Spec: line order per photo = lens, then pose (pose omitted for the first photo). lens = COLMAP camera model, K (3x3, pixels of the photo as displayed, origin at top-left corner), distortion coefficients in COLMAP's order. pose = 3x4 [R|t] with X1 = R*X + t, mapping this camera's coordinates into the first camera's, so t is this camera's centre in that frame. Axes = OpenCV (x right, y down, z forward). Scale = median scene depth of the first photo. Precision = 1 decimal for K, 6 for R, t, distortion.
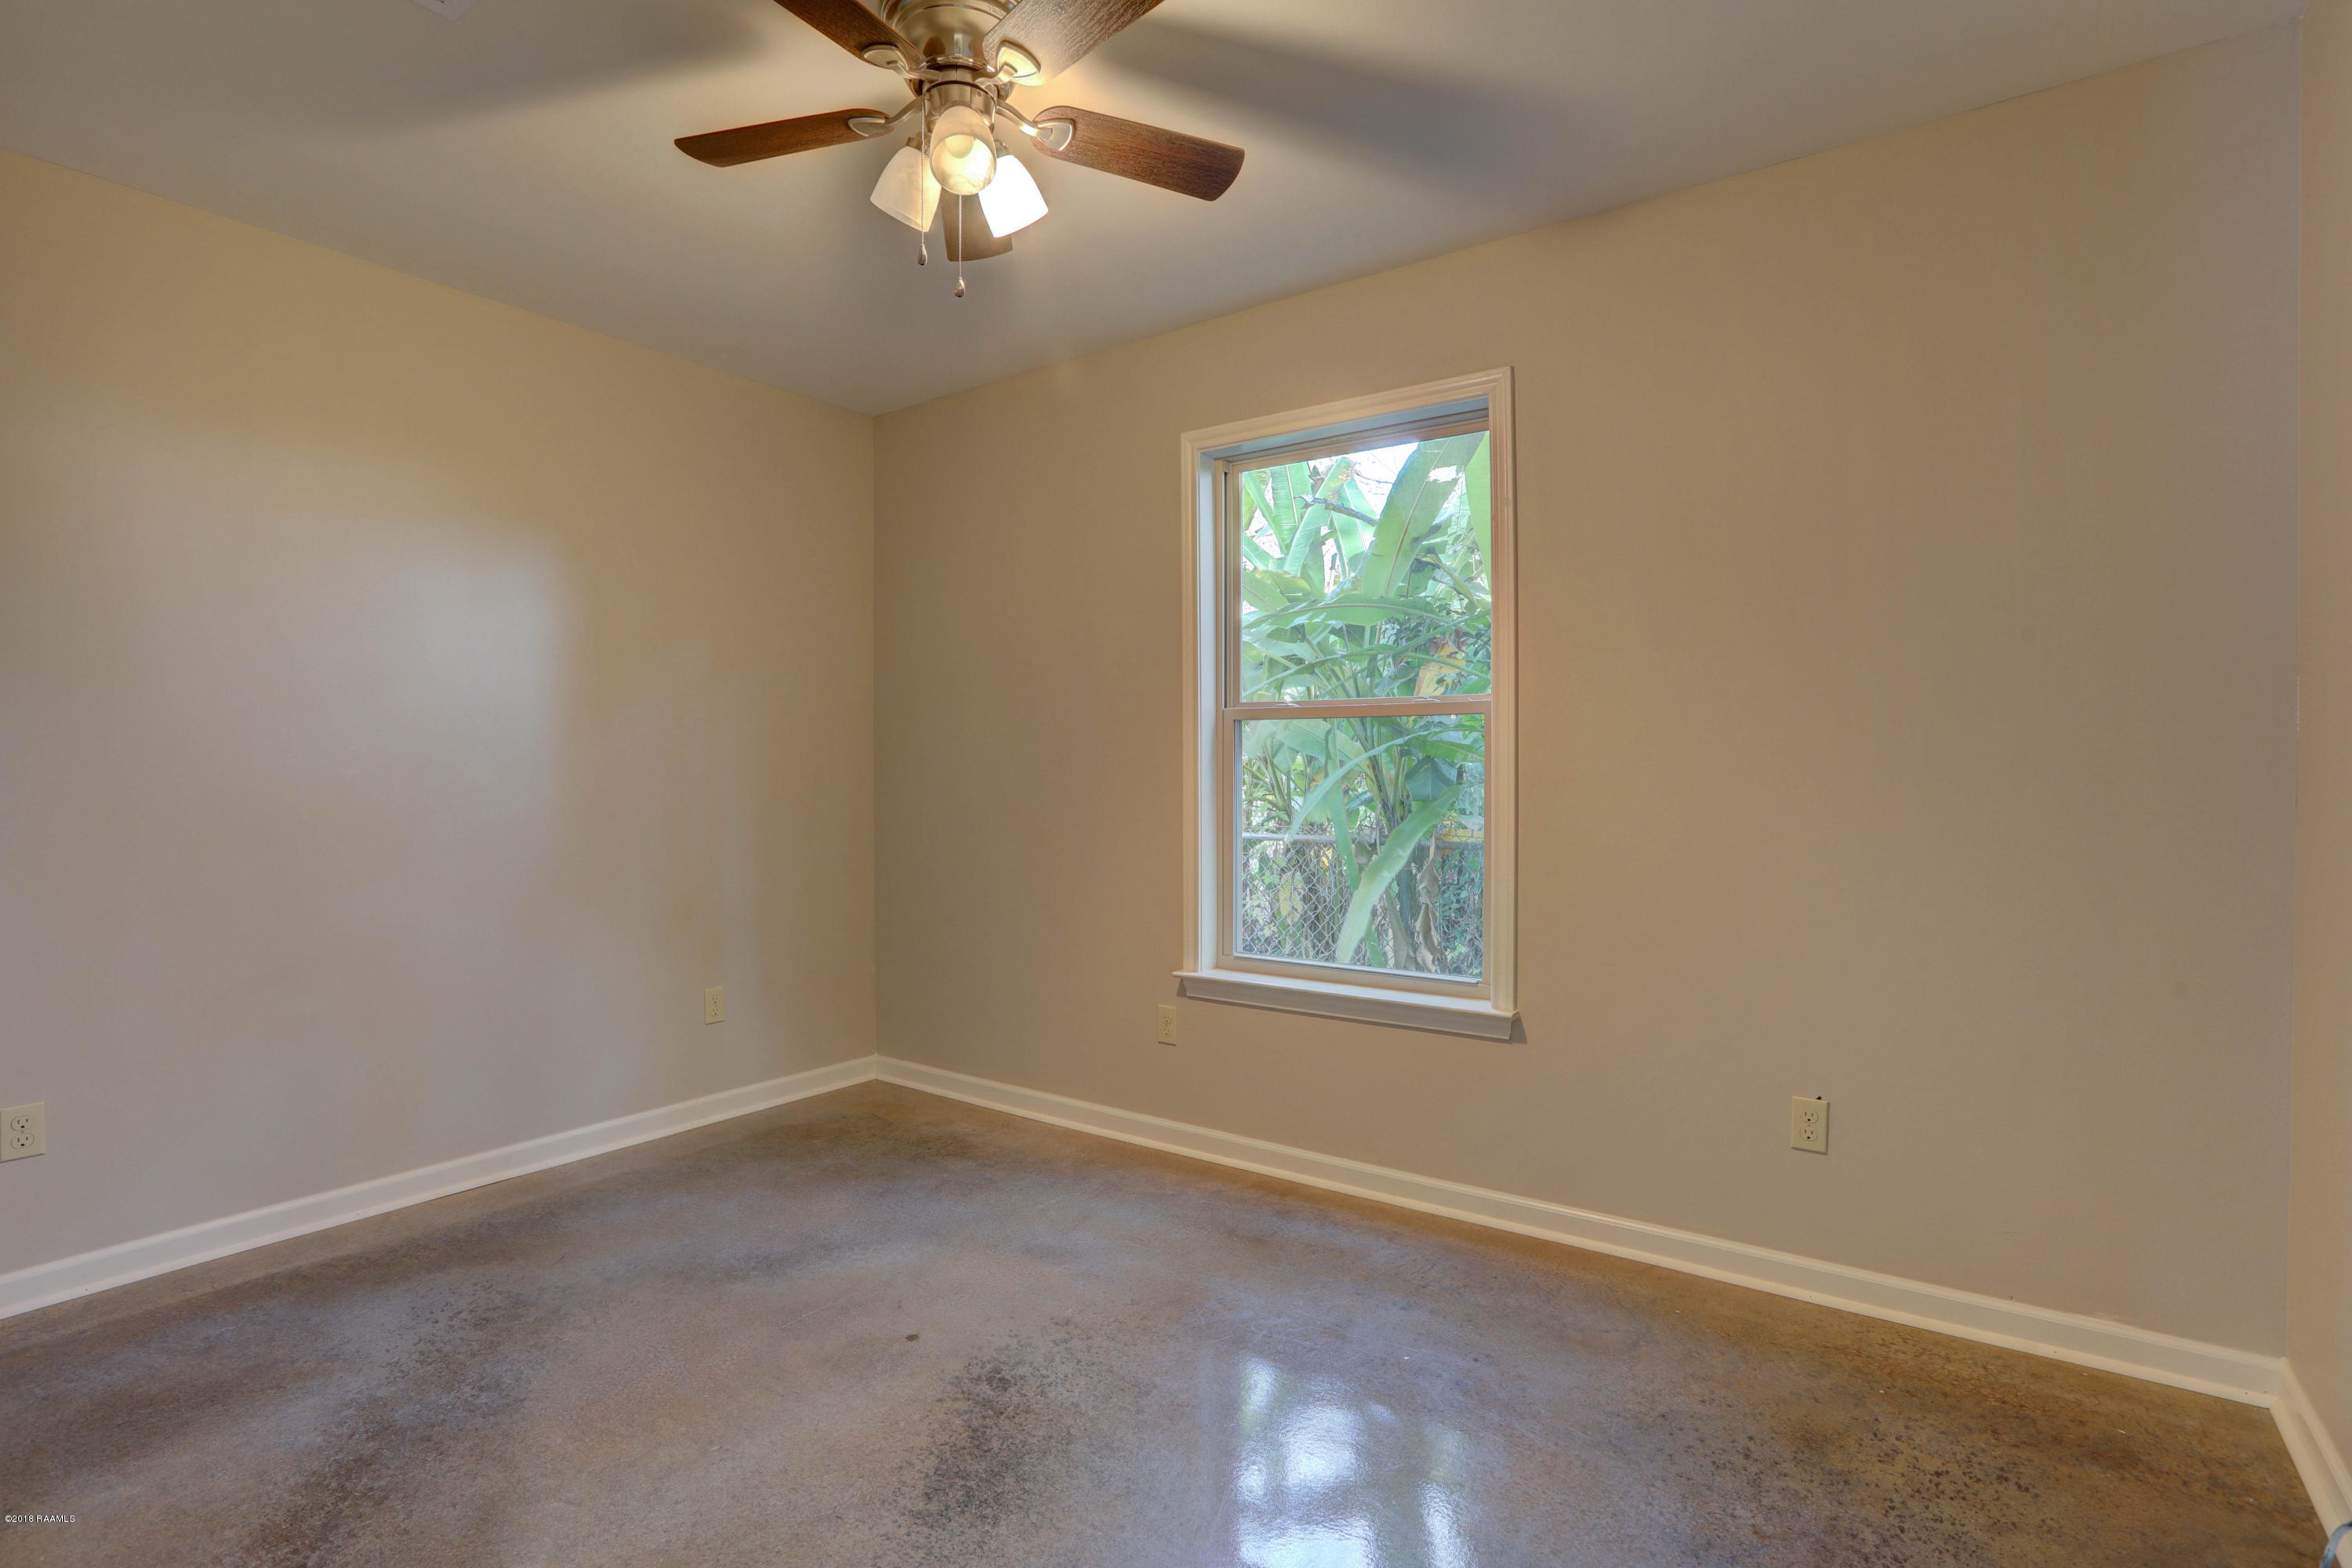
lens RADIAL K [[1139.9, 0, 1171.4], [0, 1139.9, 779.4], [0, 0, 1]] dist [-0.032488, 0.001484]
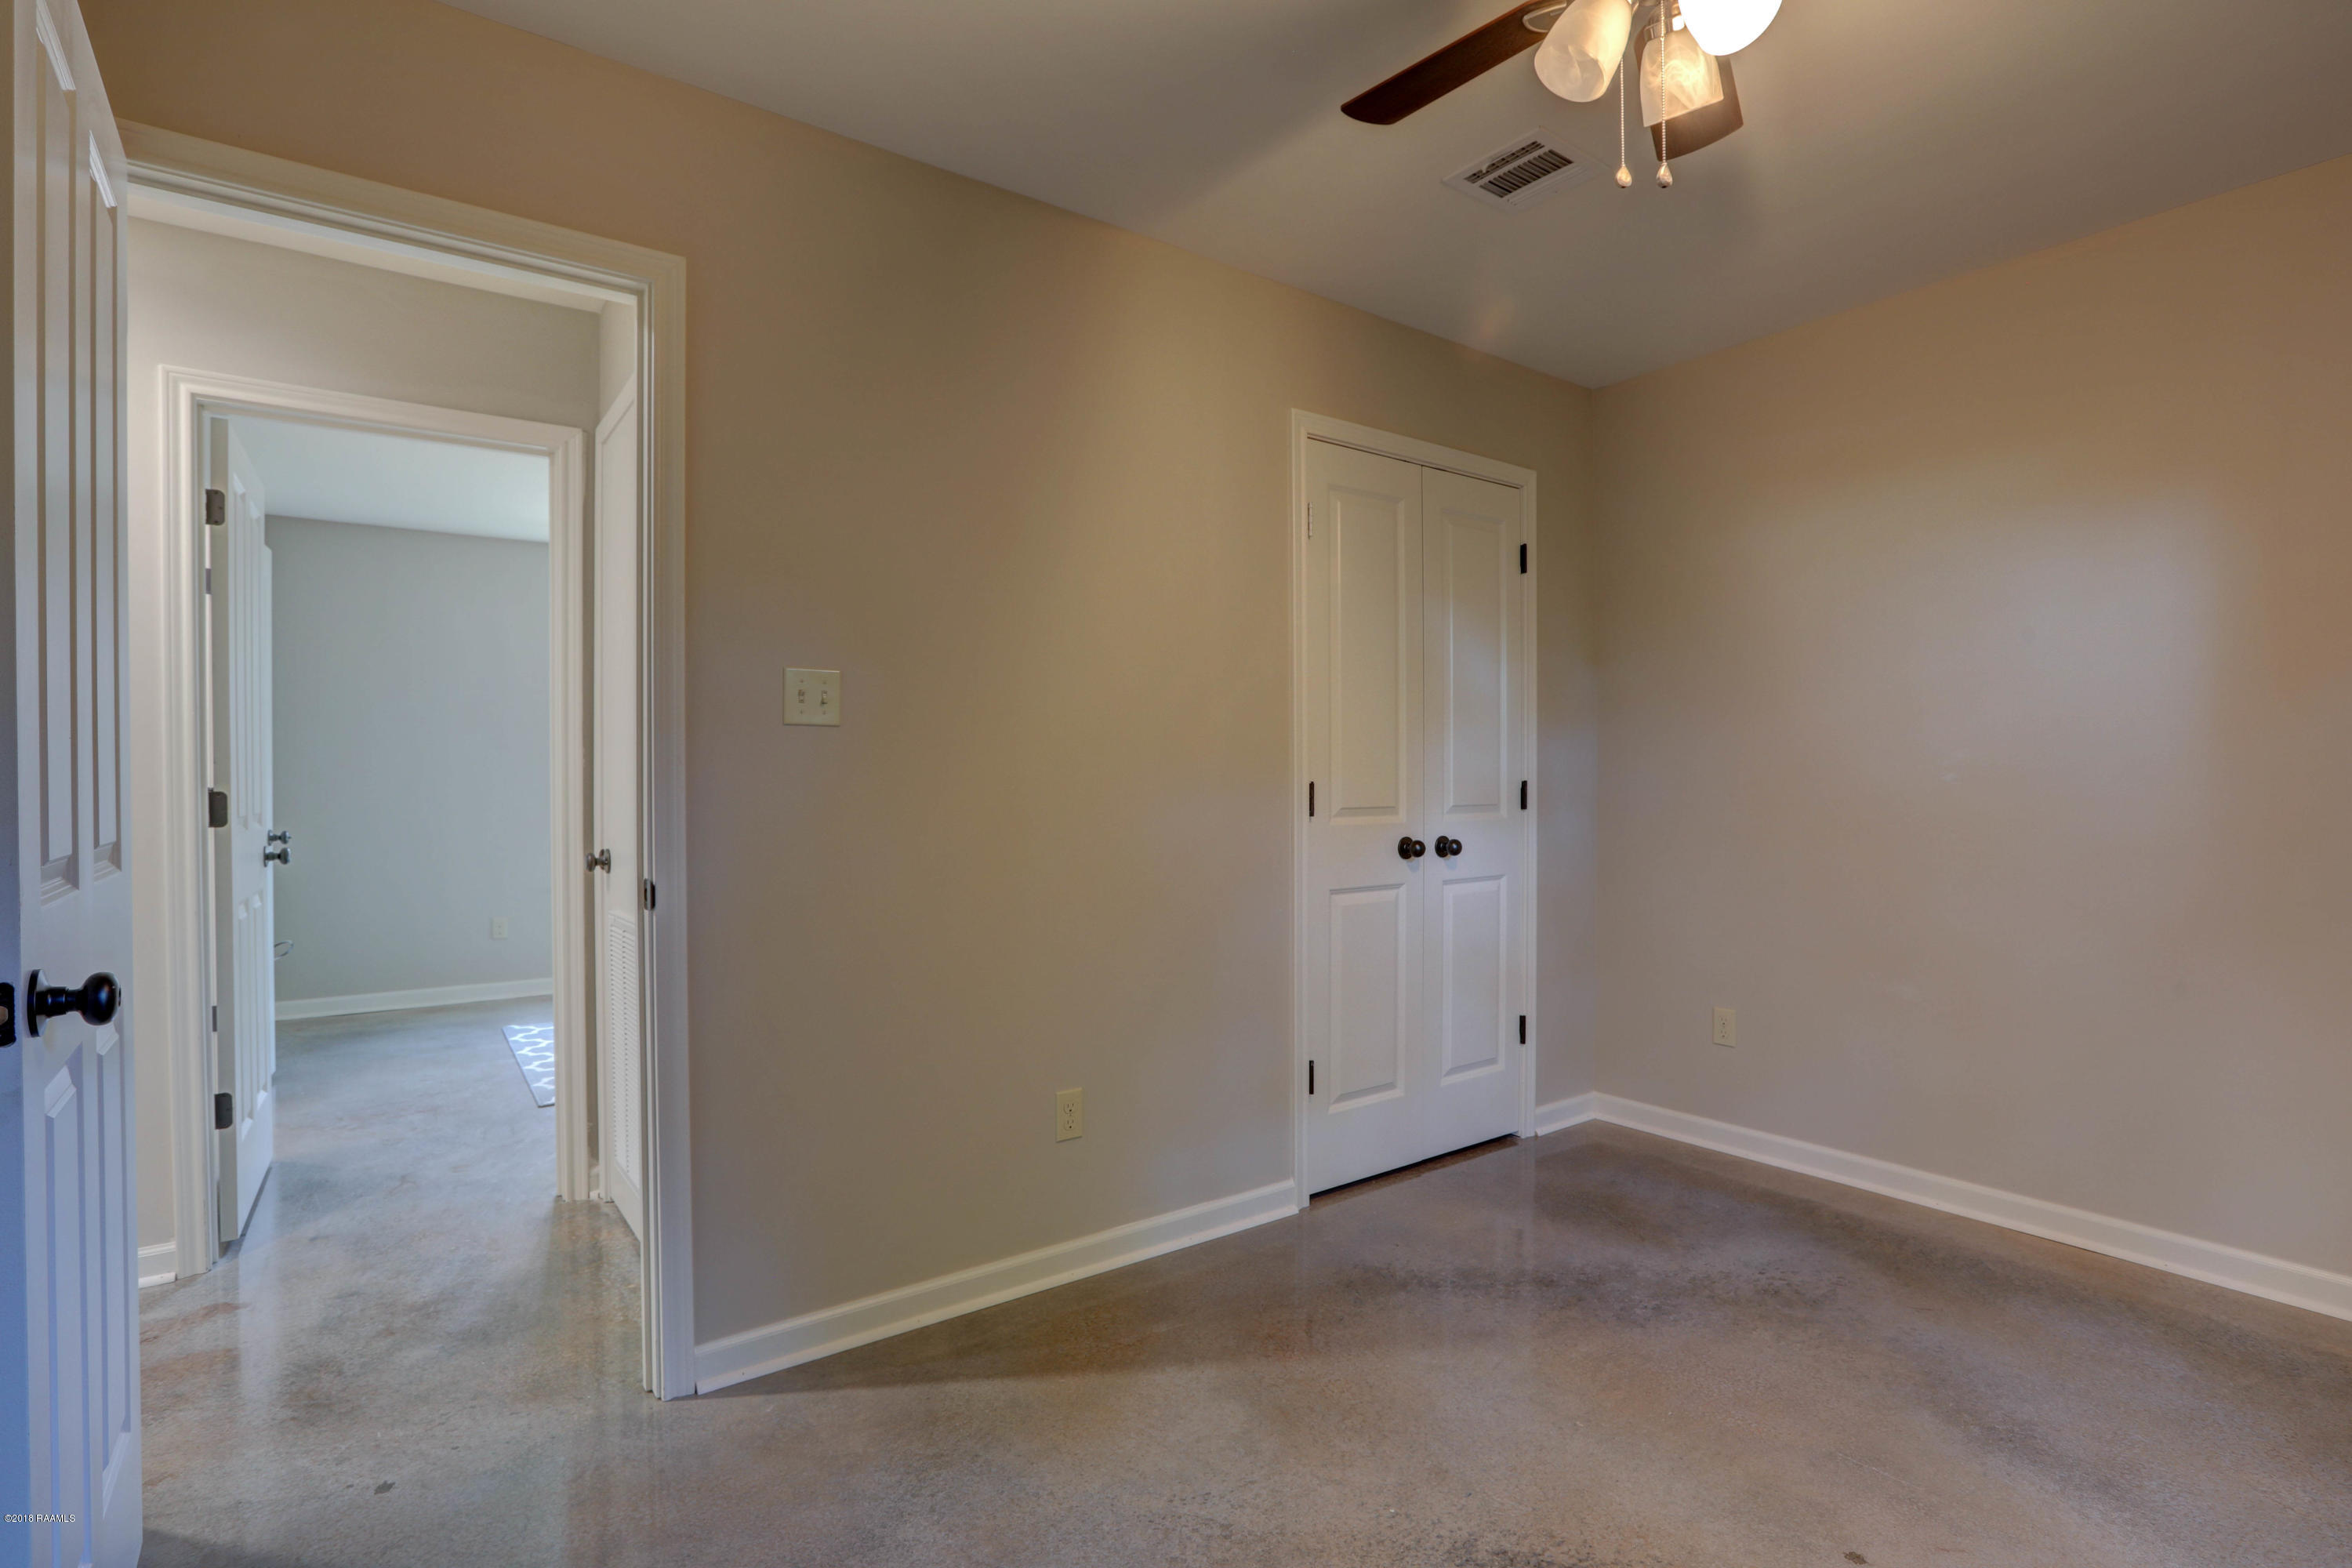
lens RADIAL K [[1139.9, 0, 1175.4], [0, 1139.9, 775.8], [0, 0, 1]] dist [-0.032488, 0.001484]
pose [[-0.315942, 0.009141, -0.948735, 0.560032], [-0.010522, 0.999858, 0.013138, -0.015960], [0.948720, 0.014133, -0.315801, 0.766240]]
